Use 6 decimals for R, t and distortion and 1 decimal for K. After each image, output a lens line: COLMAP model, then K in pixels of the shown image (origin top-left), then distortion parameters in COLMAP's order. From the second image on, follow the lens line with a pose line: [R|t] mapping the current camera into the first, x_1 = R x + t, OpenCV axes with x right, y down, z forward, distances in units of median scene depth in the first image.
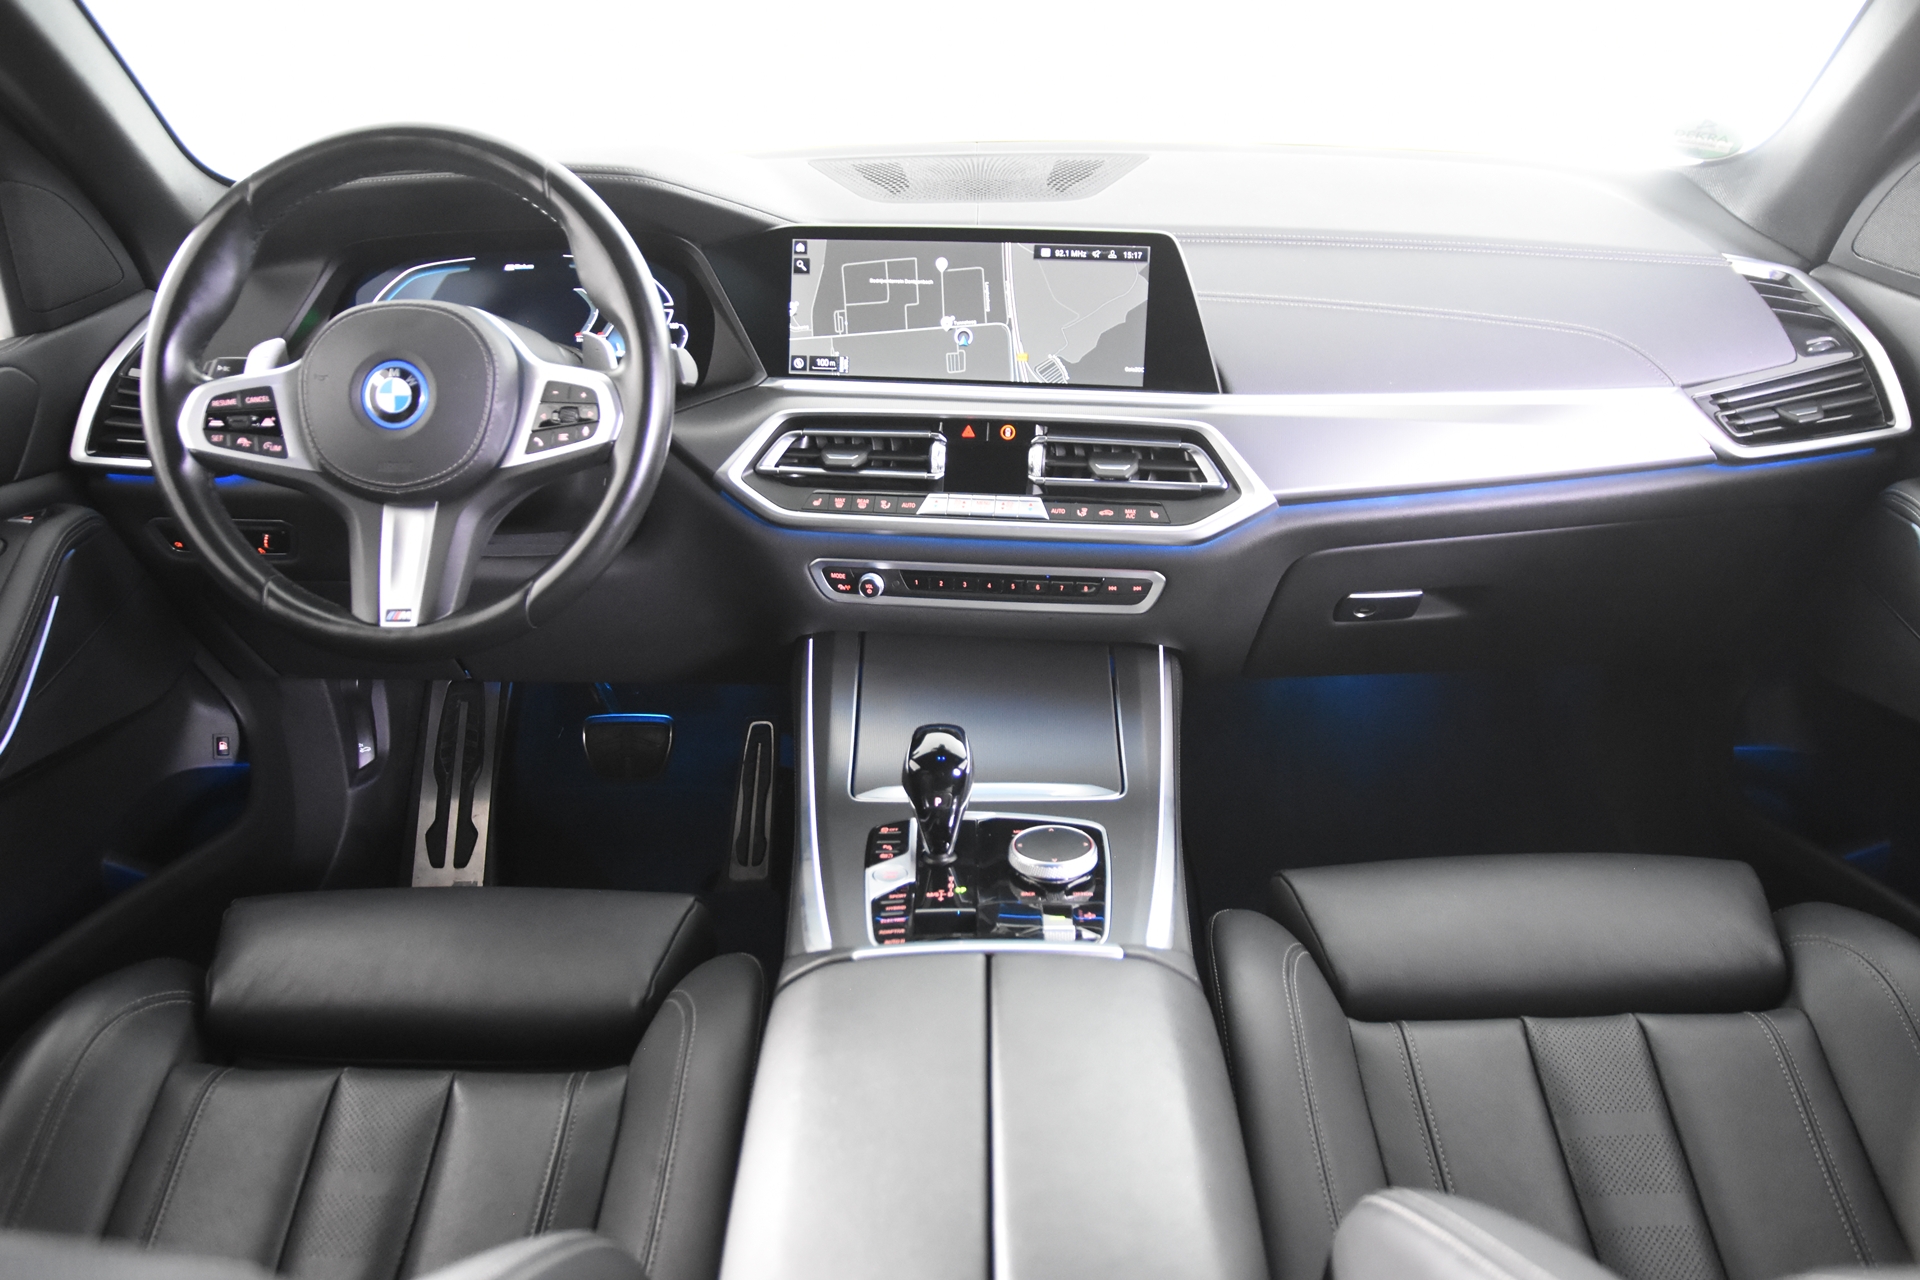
lens RADIAL K [[1457.7, 0, 960.0], [0, 1457.7, 640.0], [0, 0, 1]] dist [-0.135114, 0.140837]
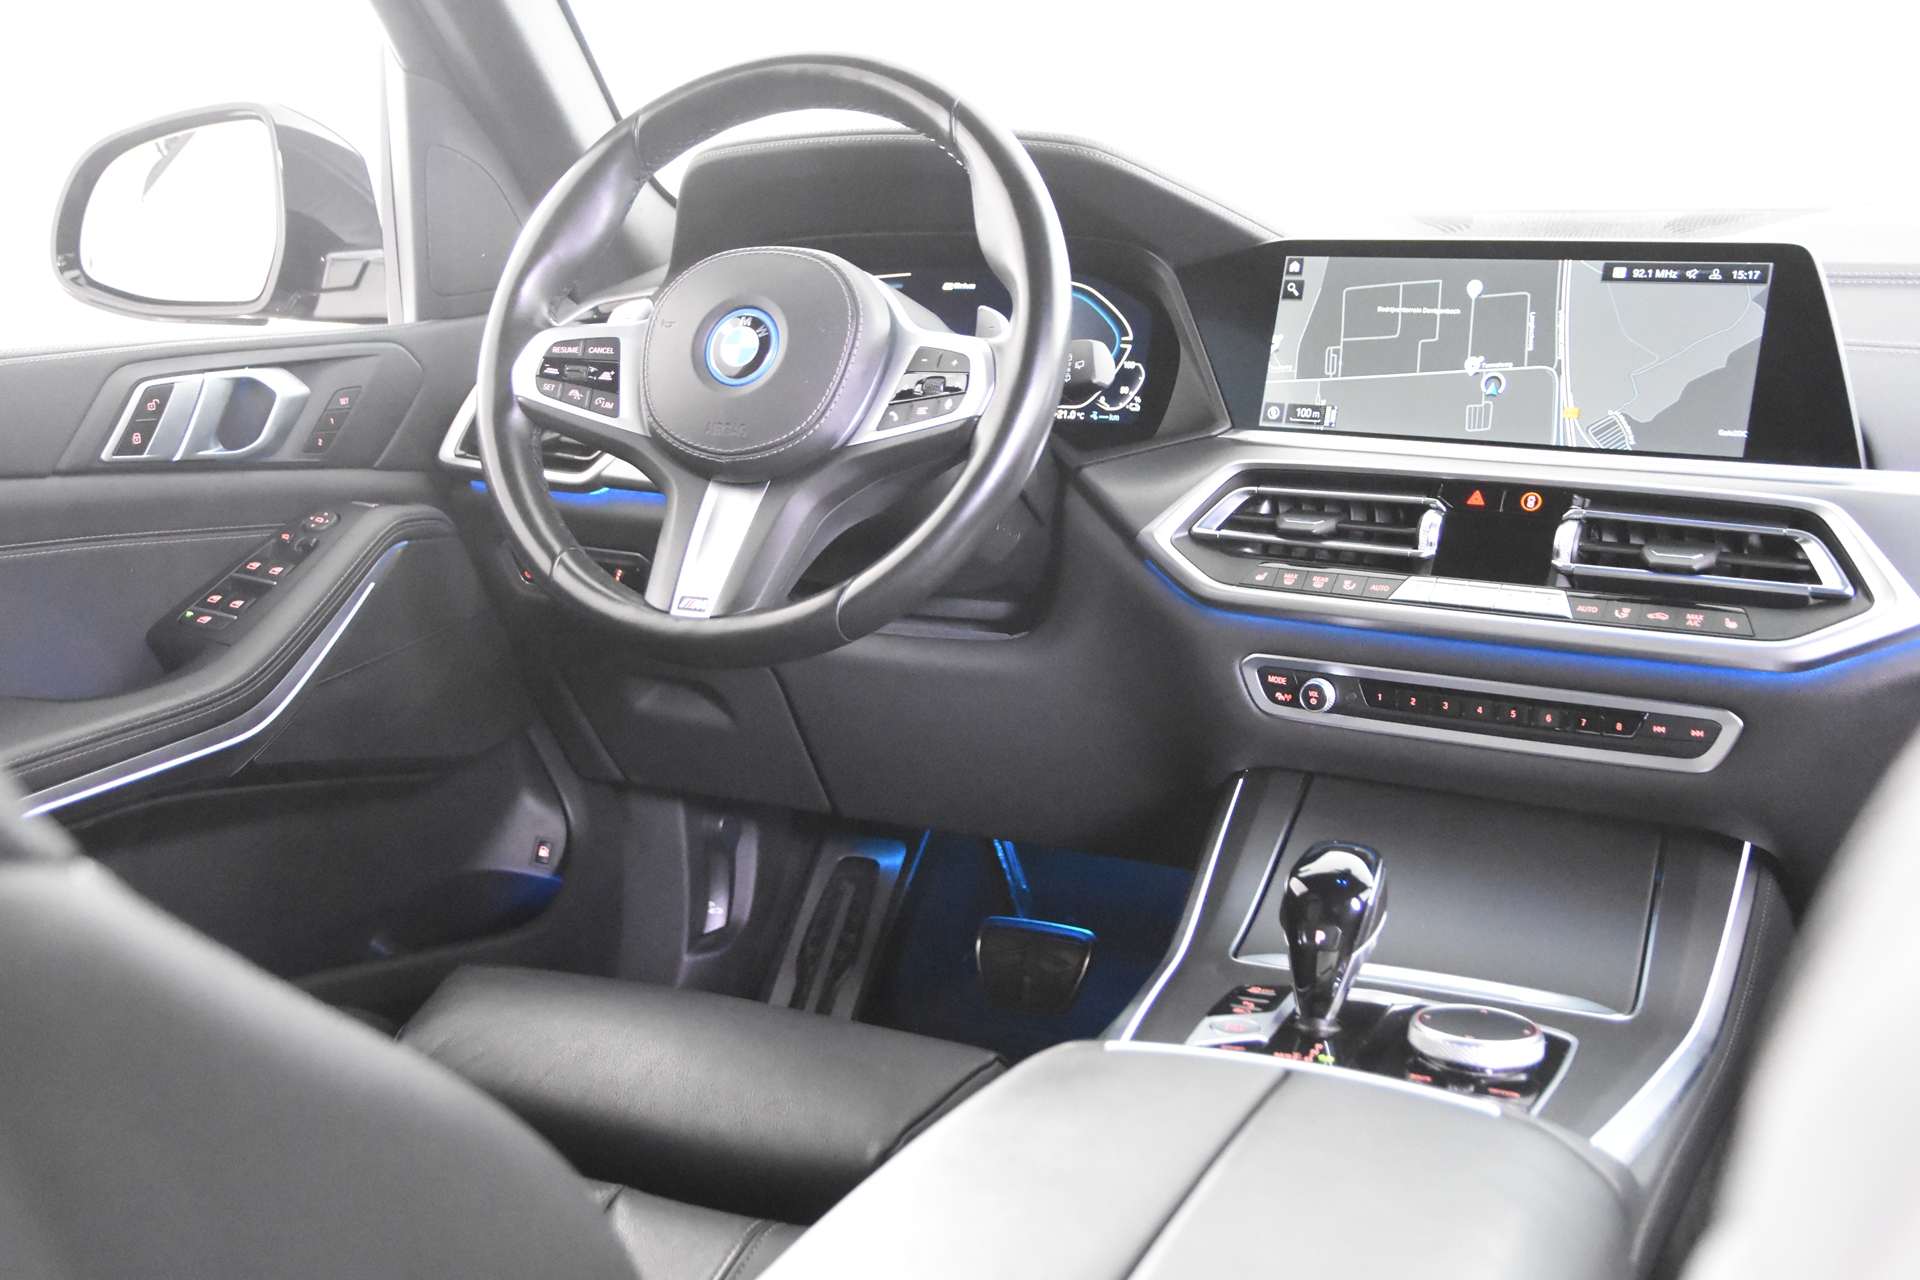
lens RADIAL K [[1914.9, 0, 960.0], [0, 1914.9, 640.0], [0, 0, 1]] dist [-0.050931, 0.150033]
pose [[0.920428, 0.099801, -0.377958, 0.135881], [-0.183274, 0.964184, -0.191726, 0.155375], [0.345287, 0.245740, 0.905753, 0.063015]]
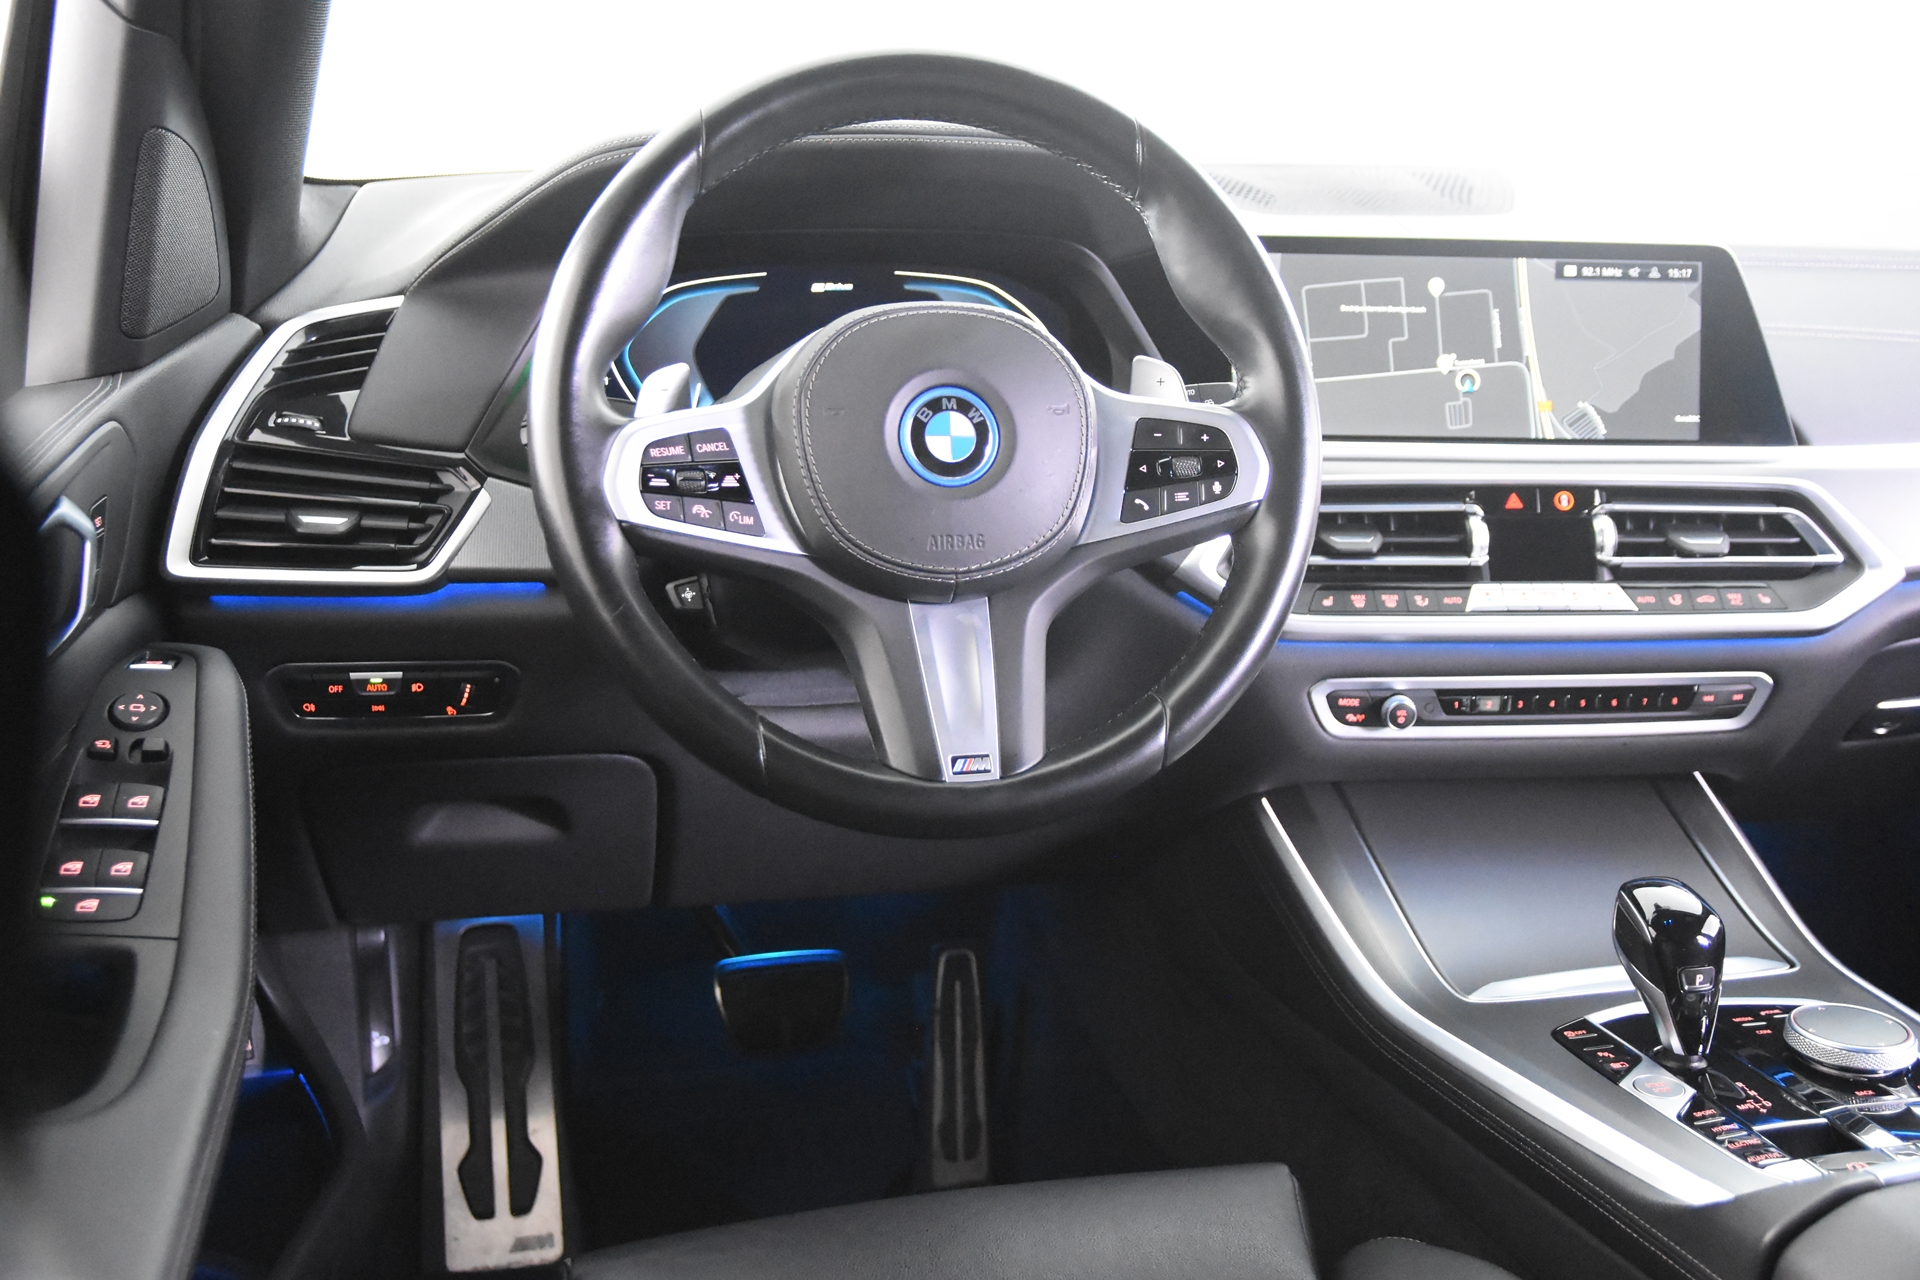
lens RADIAL K [[1940.8, 0, 960.0], [0, 1940.8, 640.0], [0, 0, 1]] dist [-0.052624, 0.148894]
pose [[0.968745, -0.038920, 0.244984, -0.521622], [0.069948, 0.990397, -0.119254, 0.027852], [-0.237990, 0.132663, 0.962165, 0.110070]]
